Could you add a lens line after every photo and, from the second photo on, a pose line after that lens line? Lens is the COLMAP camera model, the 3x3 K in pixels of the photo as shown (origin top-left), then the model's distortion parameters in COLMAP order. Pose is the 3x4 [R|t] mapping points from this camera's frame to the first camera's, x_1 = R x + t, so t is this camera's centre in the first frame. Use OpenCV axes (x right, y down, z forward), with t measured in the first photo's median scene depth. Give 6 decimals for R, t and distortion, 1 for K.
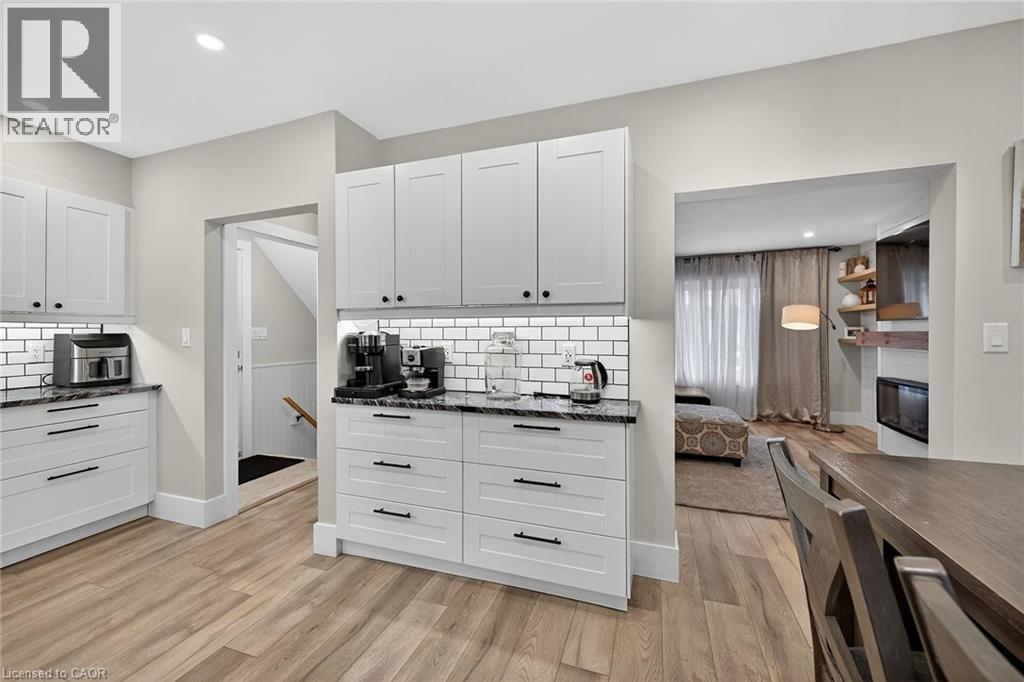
lens RADIAL K [[410.4, 0, 511.7], [0, 410.4, 332.1], [0, 0, 1]] dist [0.000572, -0.000055]
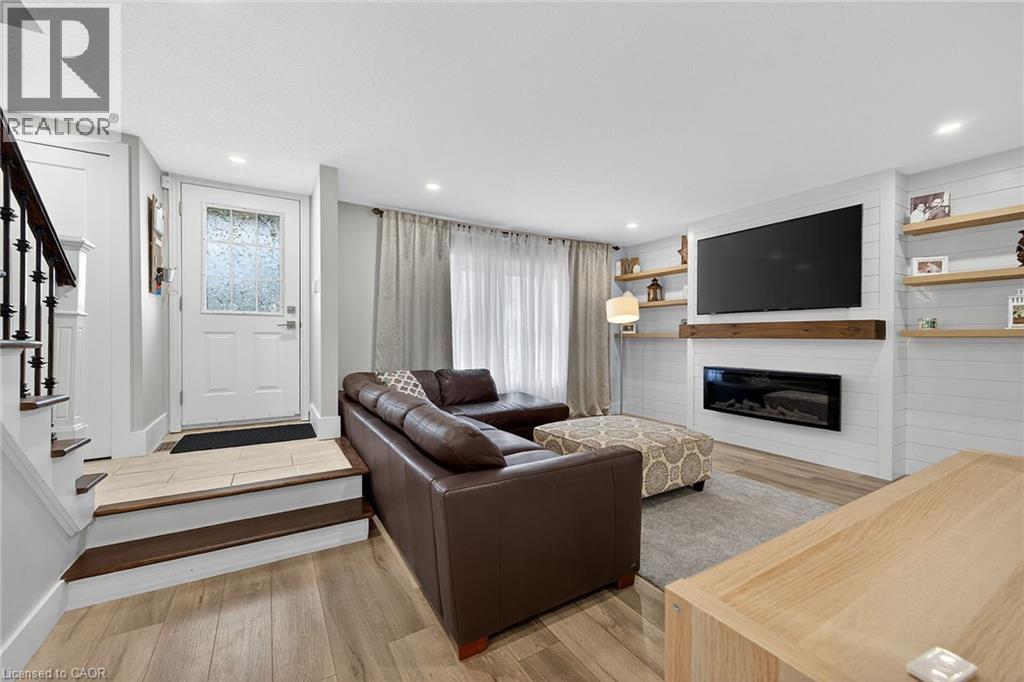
lens RADIAL K [[409.0, 0, 506.8], [0, 409.0, 342.1], [0, 0, 1]] dist [-0.000558, -0.000112]
pose [[0.641364, -0.013315, 0.767121, -0.195613], [0.002913, 0.999884, 0.014919, 0.022078], [-0.767231, -0.007334, 0.641328, 0.541174]]
